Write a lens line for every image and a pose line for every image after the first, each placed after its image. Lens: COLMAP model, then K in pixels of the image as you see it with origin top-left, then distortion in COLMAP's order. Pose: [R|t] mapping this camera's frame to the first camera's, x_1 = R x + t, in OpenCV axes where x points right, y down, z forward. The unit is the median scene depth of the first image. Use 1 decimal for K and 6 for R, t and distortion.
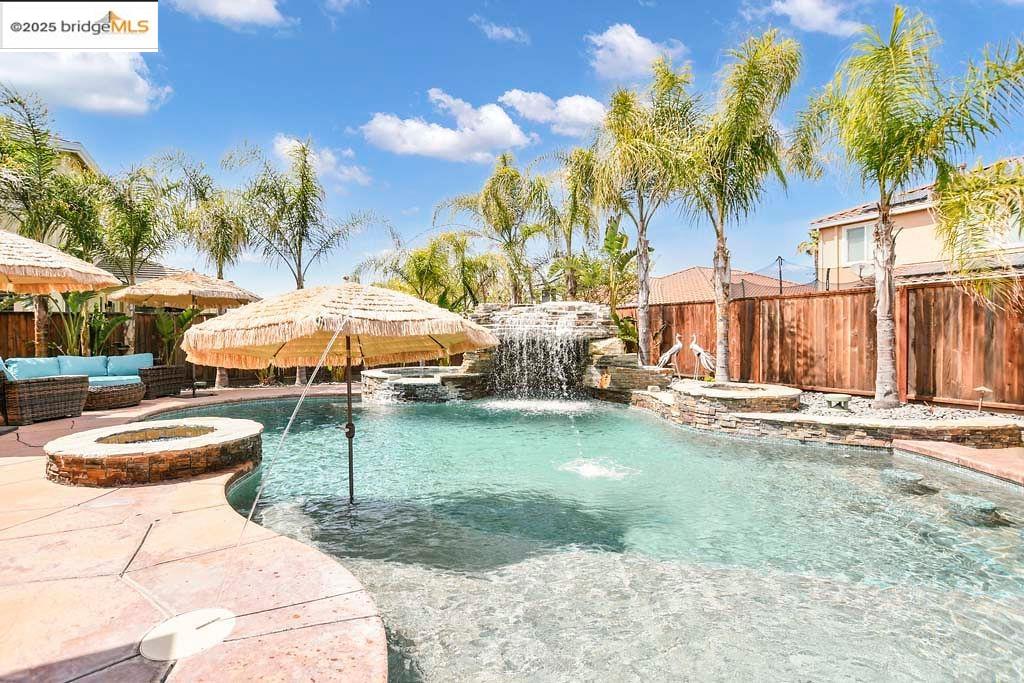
lens RADIAL K [[477.9, 0, 505.1], [0, 477.9, 341.9], [0, 0, 1]] dist [-0.028730, 0.003732]
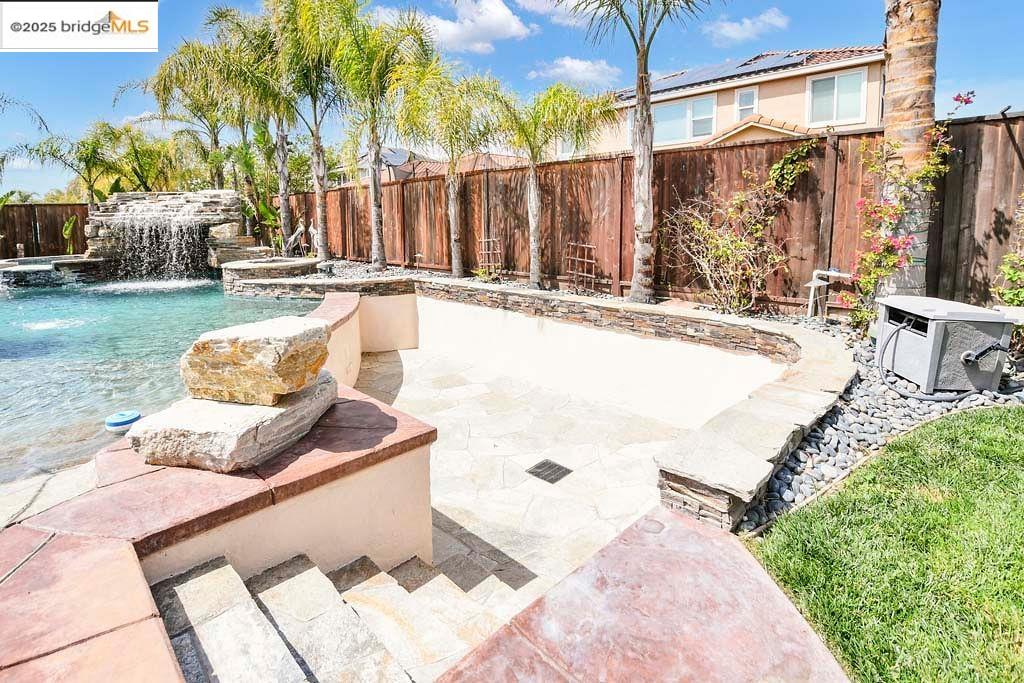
lens RADIAL K [[500.9, 0, 512.0], [0, 500.9, 269.0], [0, 0, 1]] dist [-0.032433, 0.003192]
pose [[0.957231, -0.039959, 0.286552, 0.538565], [0.015824, 0.996165, 0.086053, 0.009686], [-0.288892, -0.077838, 0.954192, -0.340232]]
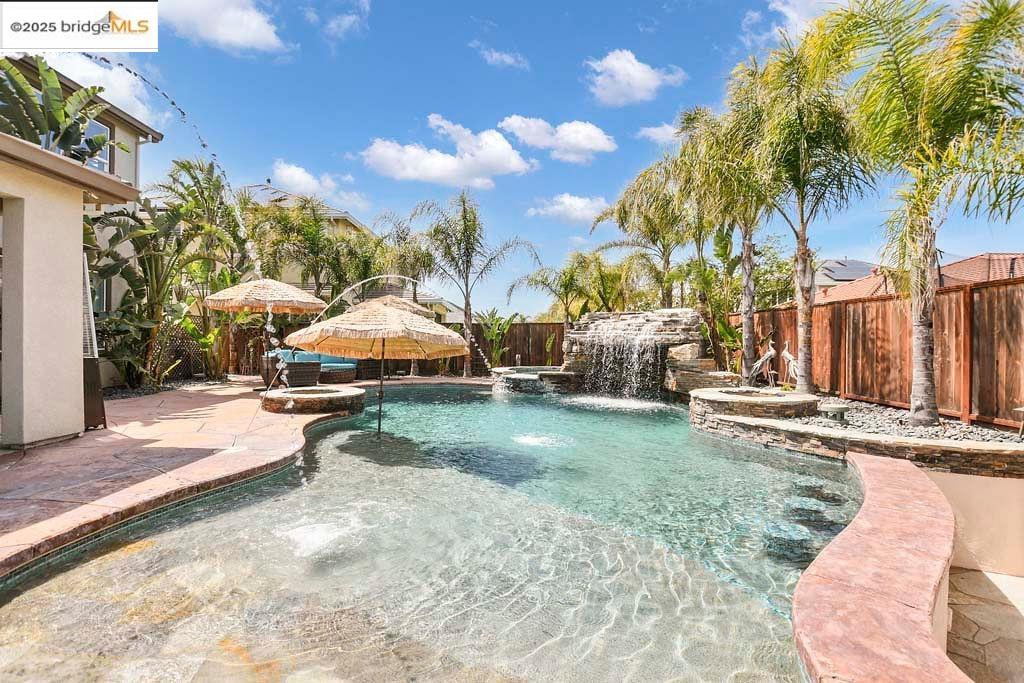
lens RADIAL K [[477.9, 0, 500.0], [0, 477.9, 339.8], [0, 0, 1]] dist [-0.028730, 0.003732]
pose [[0.861337, 0.008502, -0.507963, 0.404327], [-0.016570, 0.999798, -0.011363, 0.001992], [0.507764, 0.018204, 0.861304, -0.107519]]
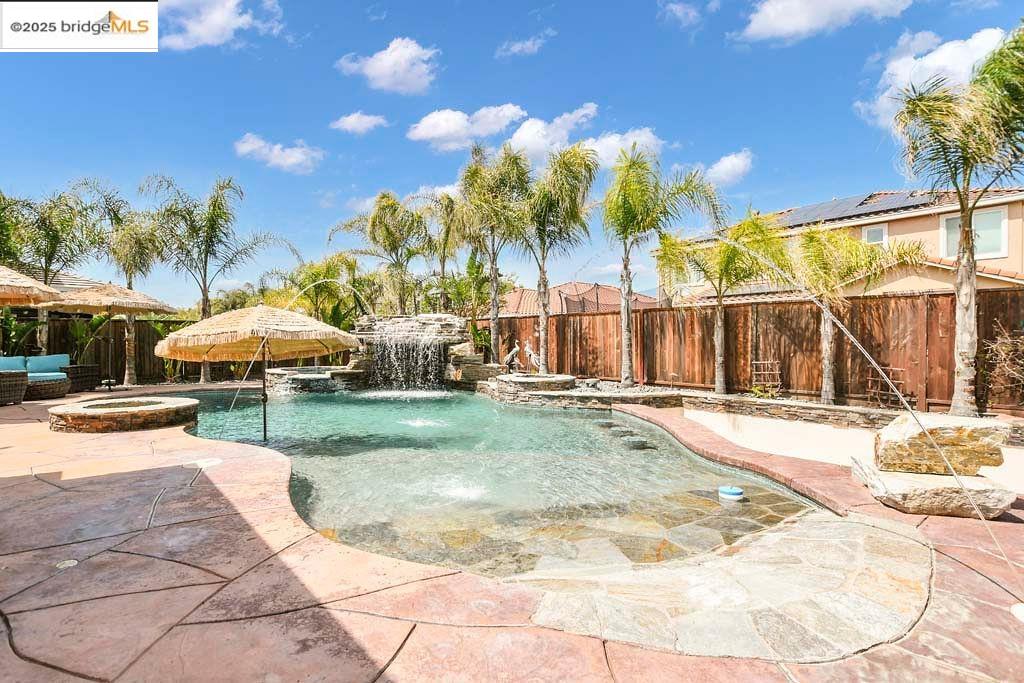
lens RADIAL K [[477.9, 0, 502.3], [0, 477.9, 340.9], [0, 0, 1]] dist [-0.028730, 0.003732]
pose [[0.981663, 0.005540, 0.190544, 0.072421], [-0.002587, 0.999873, -0.015743, 0.007658], [-0.190607, 0.014961, 0.981552, -0.335636]]
